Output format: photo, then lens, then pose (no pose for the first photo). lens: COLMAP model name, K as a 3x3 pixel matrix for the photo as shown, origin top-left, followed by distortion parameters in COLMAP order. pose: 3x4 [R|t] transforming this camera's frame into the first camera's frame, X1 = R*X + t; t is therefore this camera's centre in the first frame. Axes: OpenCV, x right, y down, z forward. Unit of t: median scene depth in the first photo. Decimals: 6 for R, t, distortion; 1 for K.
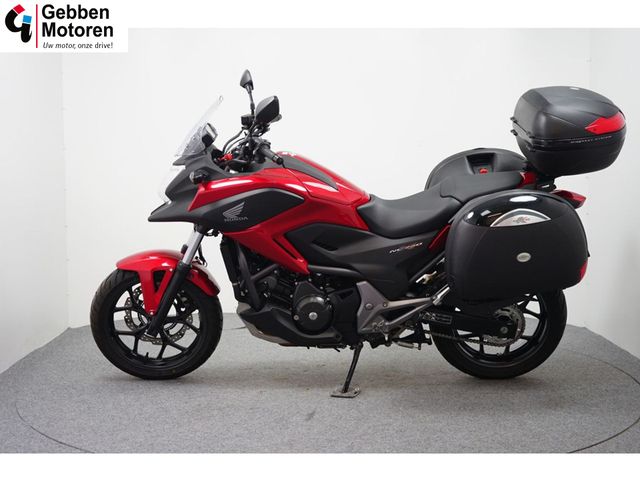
lens RADIAL K [[912.7, 0, 320.0], [0, 912.7, 240.0], [0, 0, 1]] dist [0.005660, -0.000578]
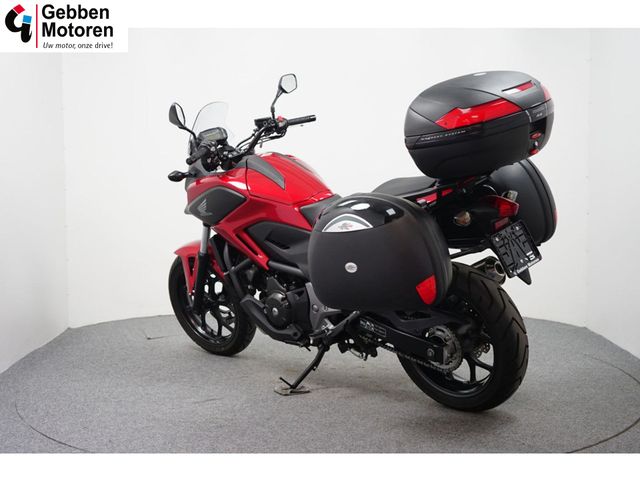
lens RADIAL K [[912.7, 0, 320.0], [0, 912.7, 240.0], [0, 0, 1]] dist [0.005660, -0.000578]
pose [[0.714708, 0.059372, -0.696898, 0.742463], [-0.055776, 0.998055, 0.027827, -0.028529], [0.697195, 0.018982, 0.716630, 0.293507]]
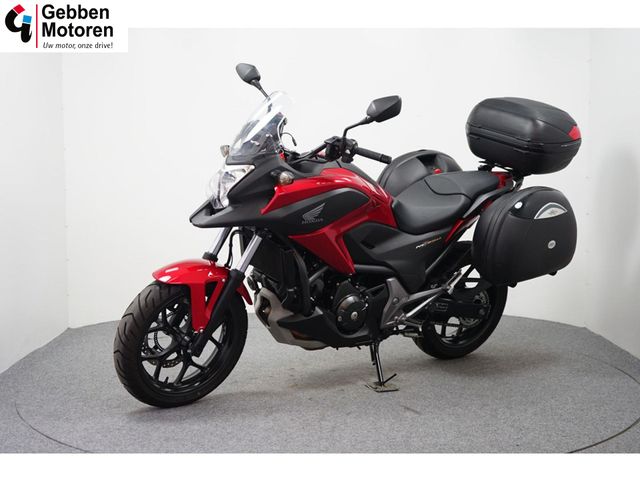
lens RADIAL K [[912.7, 0, 320.0], [0, 912.7, 240.0], [0, 0, 1]] dist [0.005660, -0.000578]
pose [[0.807748, -0.047585, 0.587605, -0.622422], [0.048325, 0.998727, 0.014448, -0.015840], [-0.587544, 0.016726, 0.809019, 0.209242]]
